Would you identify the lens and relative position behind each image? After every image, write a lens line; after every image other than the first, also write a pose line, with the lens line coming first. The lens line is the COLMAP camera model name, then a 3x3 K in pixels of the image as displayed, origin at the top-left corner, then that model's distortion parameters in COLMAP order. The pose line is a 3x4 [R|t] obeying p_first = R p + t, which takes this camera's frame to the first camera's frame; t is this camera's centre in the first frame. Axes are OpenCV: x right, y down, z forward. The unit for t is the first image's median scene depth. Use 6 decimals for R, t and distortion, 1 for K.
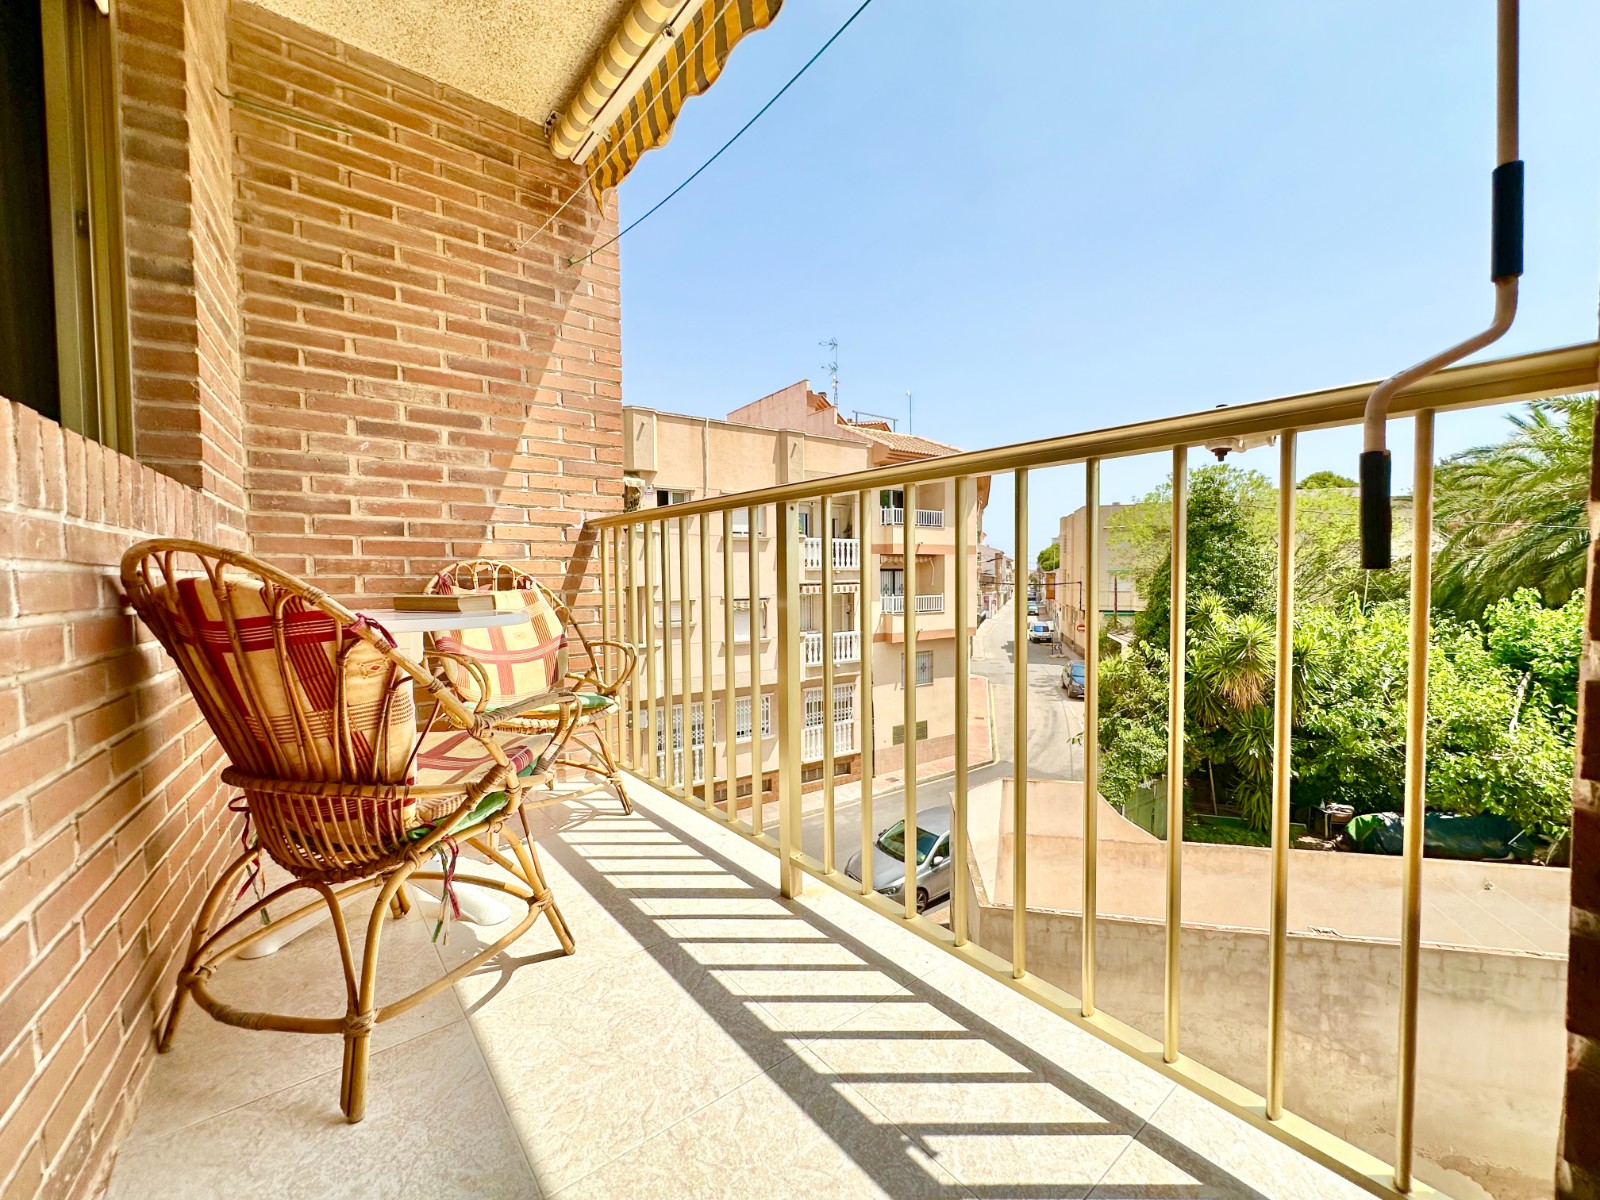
lens RADIAL K [[613.8, 0, 789.4], [0, 613.8, 592.2], [0, 0, 1]] dist [-0.012110, 0.000520]
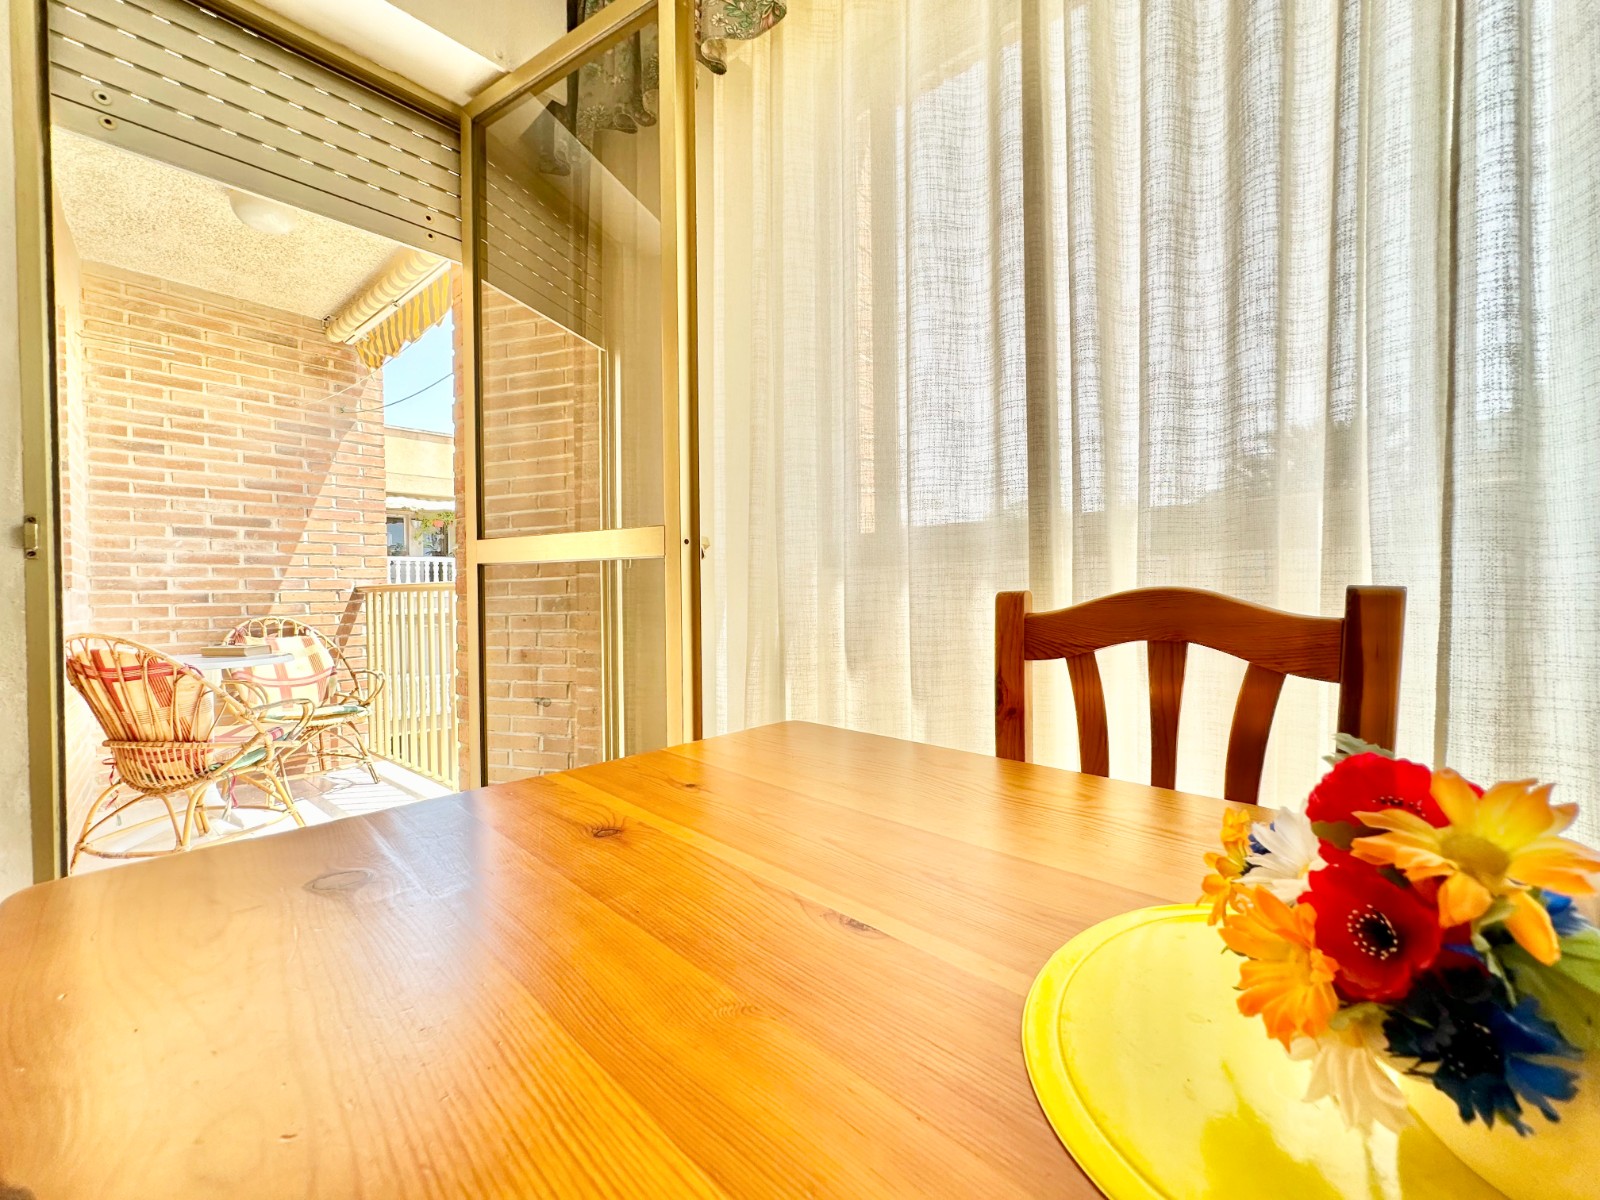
lens RADIAL K [[635.1, 0, 802.4], [0, 635.1, 587.0], [0, 0, 1]] dist [-0.008482, 0.000757]
pose [[0.981347, -0.006380, 0.192137, 0.520042], [0.012543, 0.999444, -0.030879, -0.069577], [-0.191833, 0.032713, 0.980882, -0.829132]]
